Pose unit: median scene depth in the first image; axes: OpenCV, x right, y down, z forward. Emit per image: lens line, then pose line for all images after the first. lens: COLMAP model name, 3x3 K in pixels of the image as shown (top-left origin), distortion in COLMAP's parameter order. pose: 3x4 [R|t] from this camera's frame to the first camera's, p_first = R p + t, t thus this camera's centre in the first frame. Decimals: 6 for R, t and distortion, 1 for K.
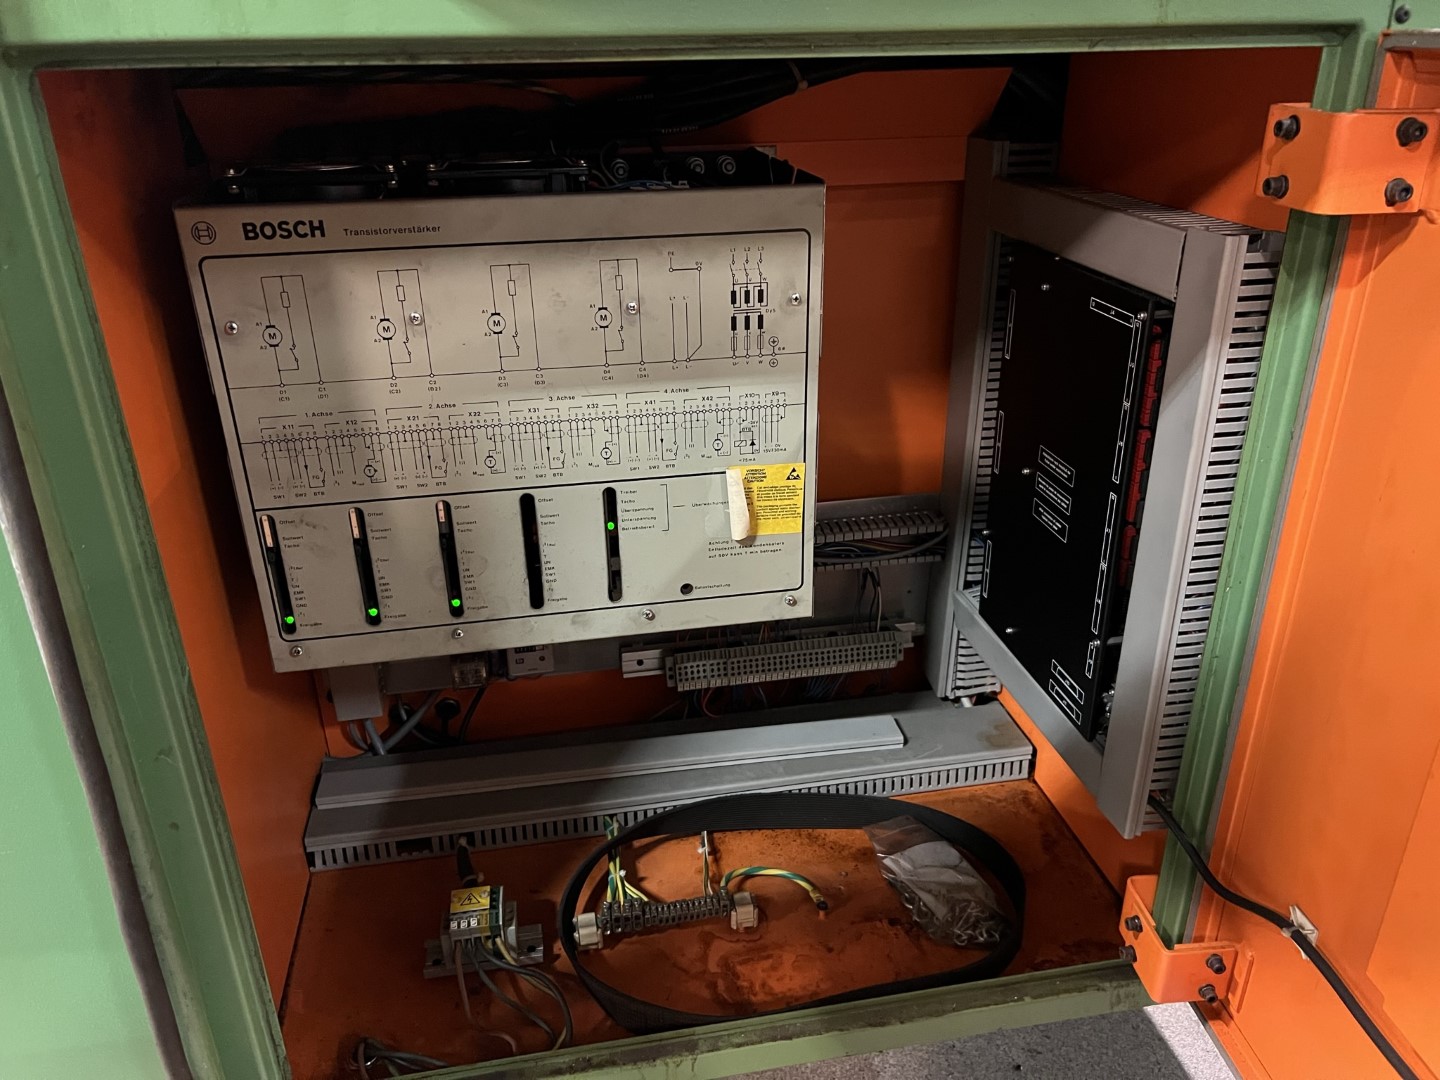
lens RADIAL K [[1091.4, 0, 742.5], [0, 1091.4, 543.3], [0, 0, 1]] dist [0.084539, -0.135960]
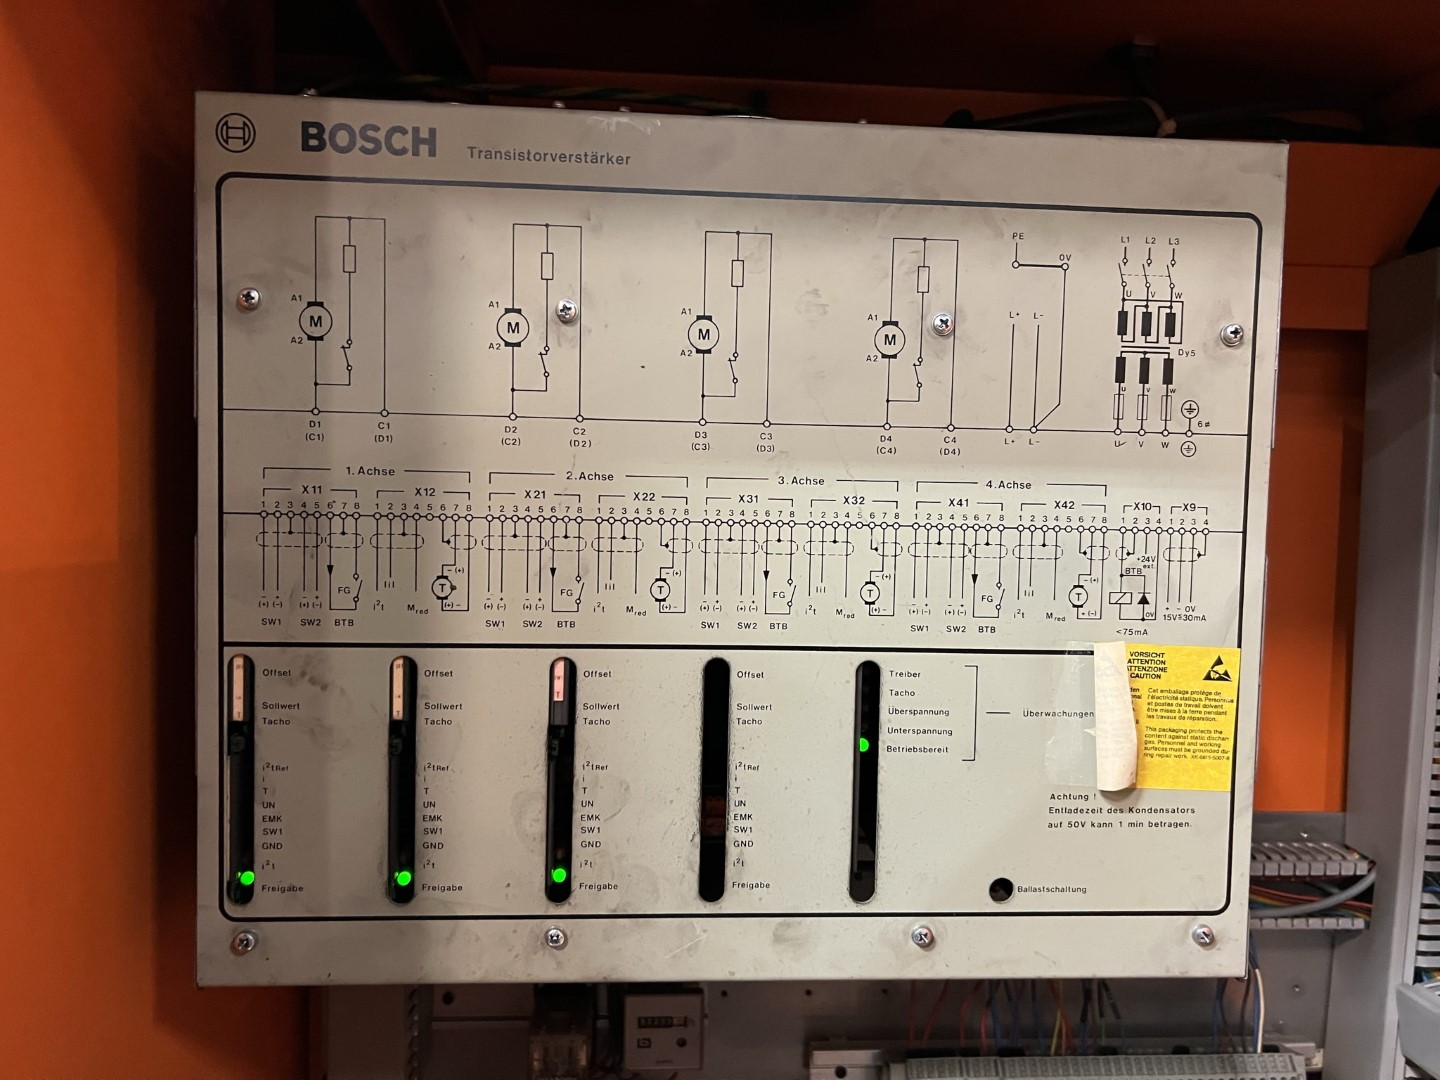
lens RADIAL K [[1091.4, 0, 742.5], [0, 1091.4, 543.3], [0, 0, 1]] dist [0.084539, -0.135960]
pose [[0.992130, 0.038780, -0.119052, -0.126369], [-0.080138, 0.927234, -0.365806, 0.098099], [0.096203, 0.372468, 0.923045, 0.497728]]
